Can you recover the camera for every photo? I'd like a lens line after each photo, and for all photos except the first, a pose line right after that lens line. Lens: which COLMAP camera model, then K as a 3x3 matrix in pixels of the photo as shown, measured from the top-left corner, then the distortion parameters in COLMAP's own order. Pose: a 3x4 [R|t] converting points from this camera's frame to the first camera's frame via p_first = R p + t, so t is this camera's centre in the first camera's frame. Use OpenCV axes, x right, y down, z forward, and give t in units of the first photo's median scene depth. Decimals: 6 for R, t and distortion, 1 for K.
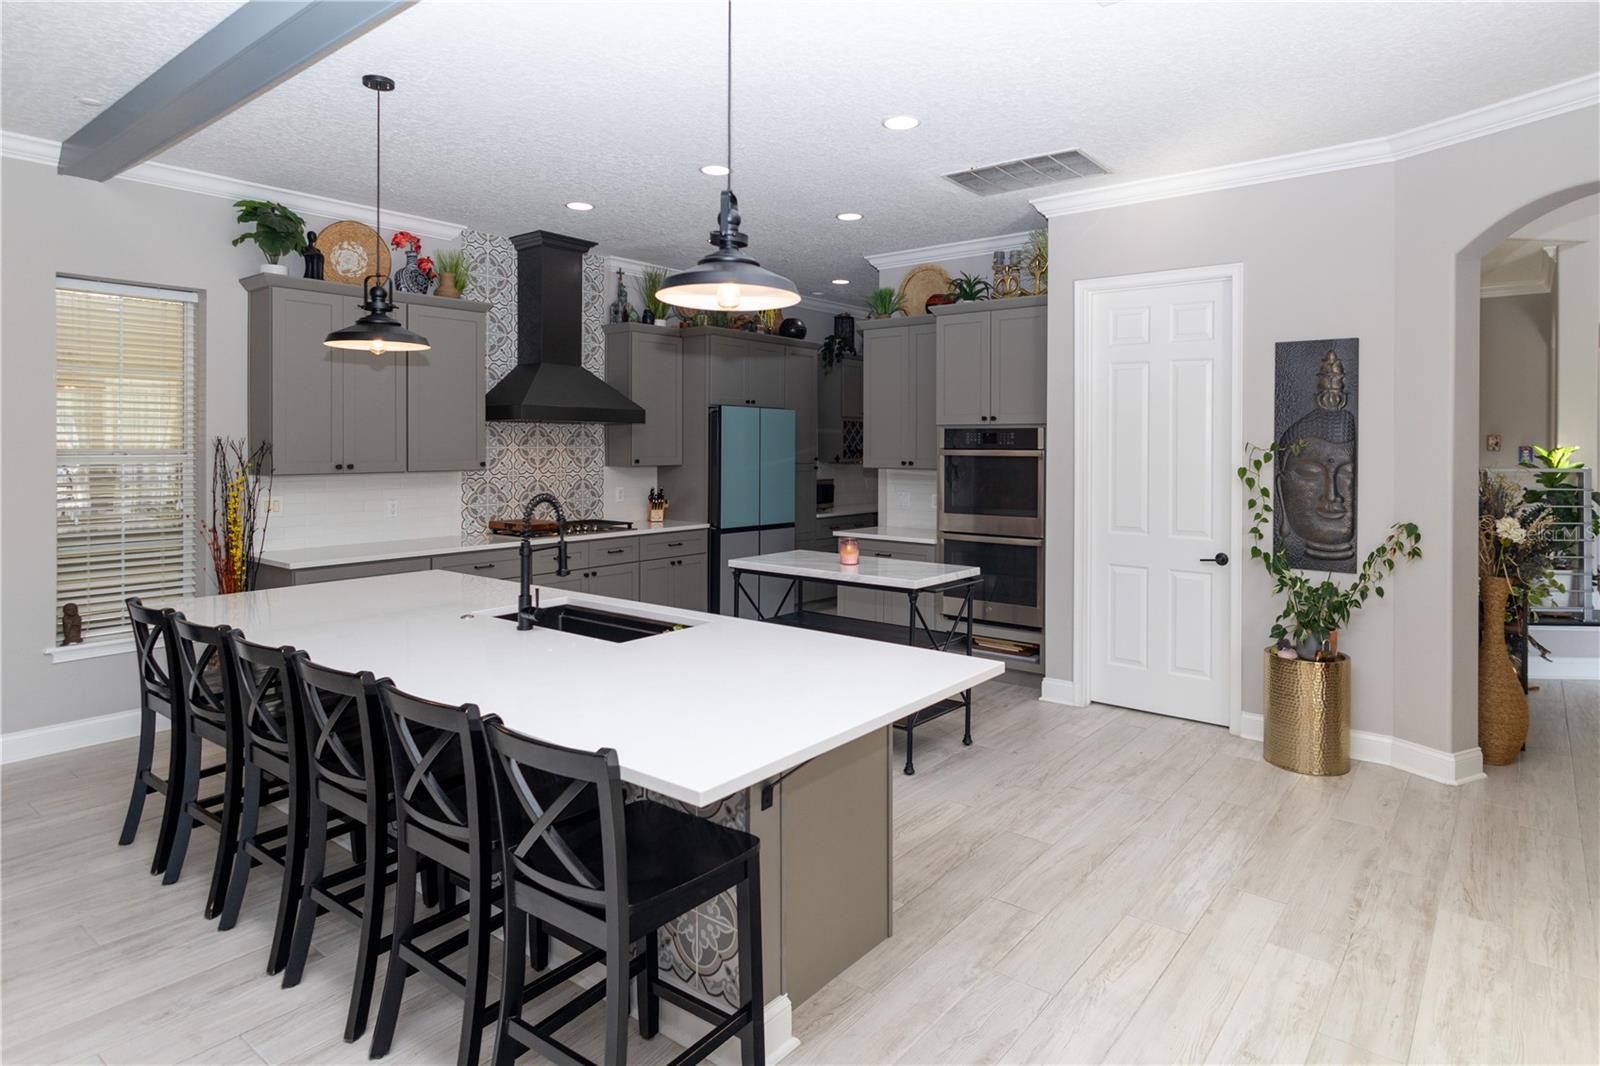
lens RADIAL K [[896.7, 0, 844.1], [0, 896.7, 454.1], [0, 0, 1]] dist [-0.007062, -0.000767]
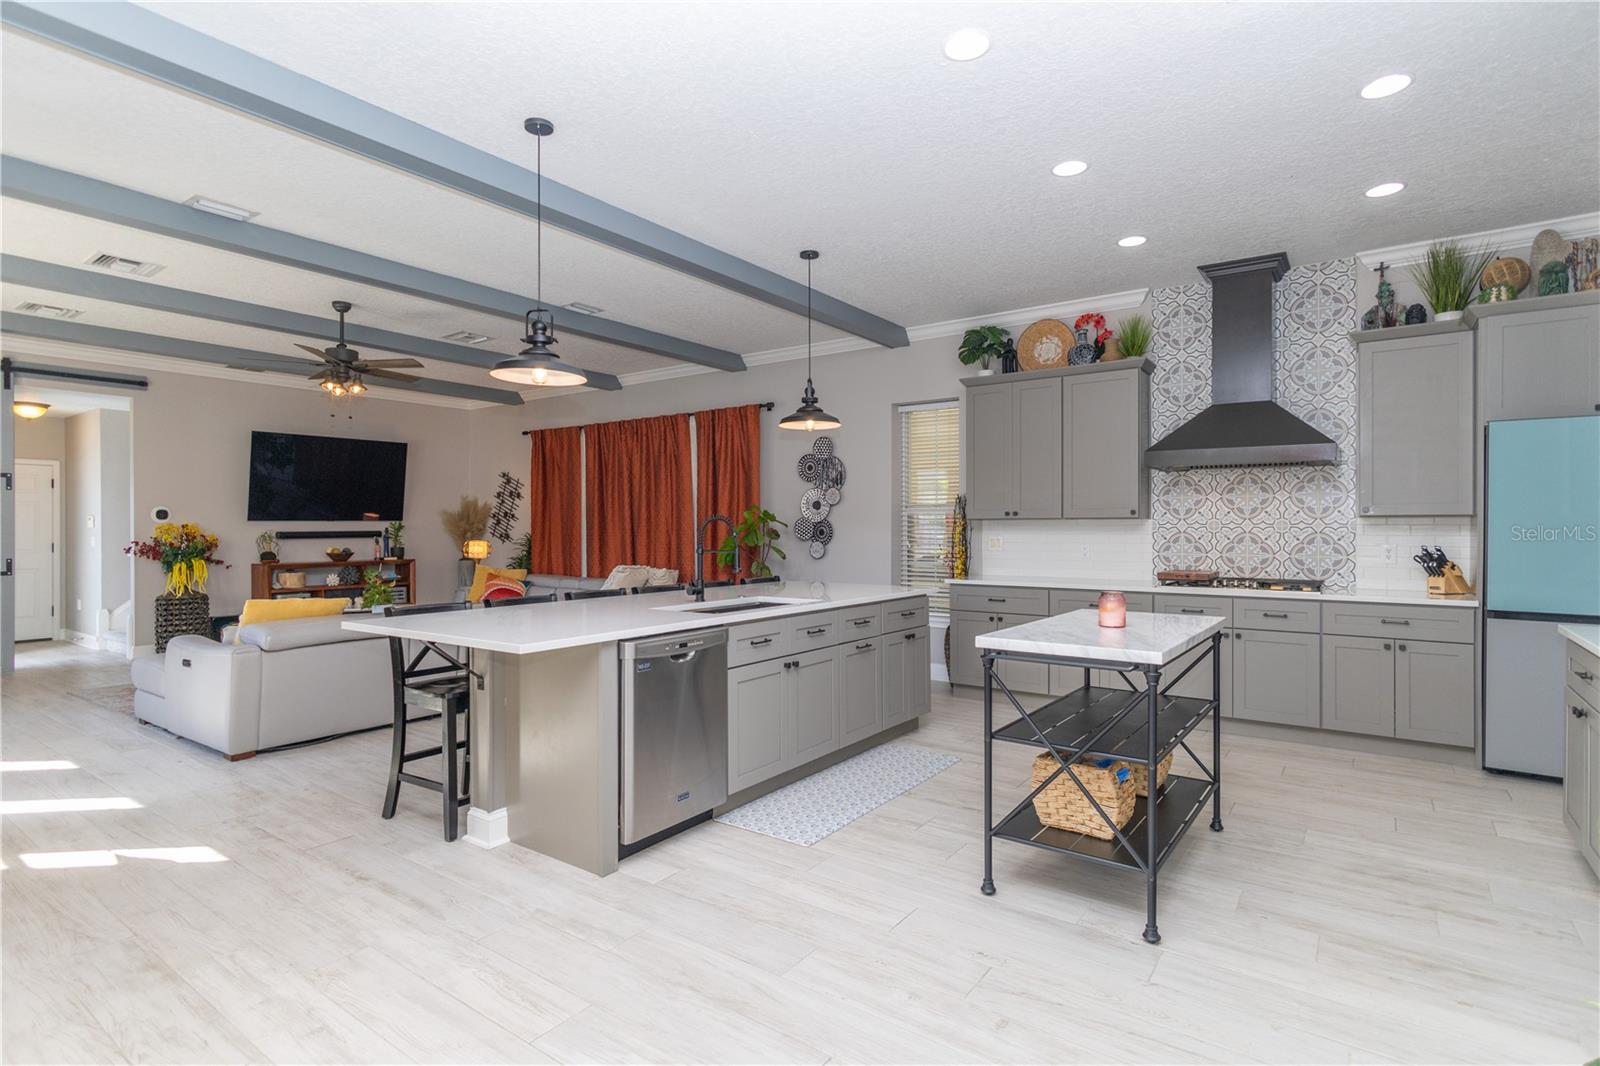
lens RADIAL K [[802.2, 0, 790.2], [0, 802.2, 528.9], [0, 0, 1]] dist [-0.004061, 0.004591]
pose [[0.024250, -0.003167, -0.999701, 0.577290], [-0.010719, 0.999937, -0.003427, 0.042348], [0.999648, 0.010799, 0.024214, 0.631841]]
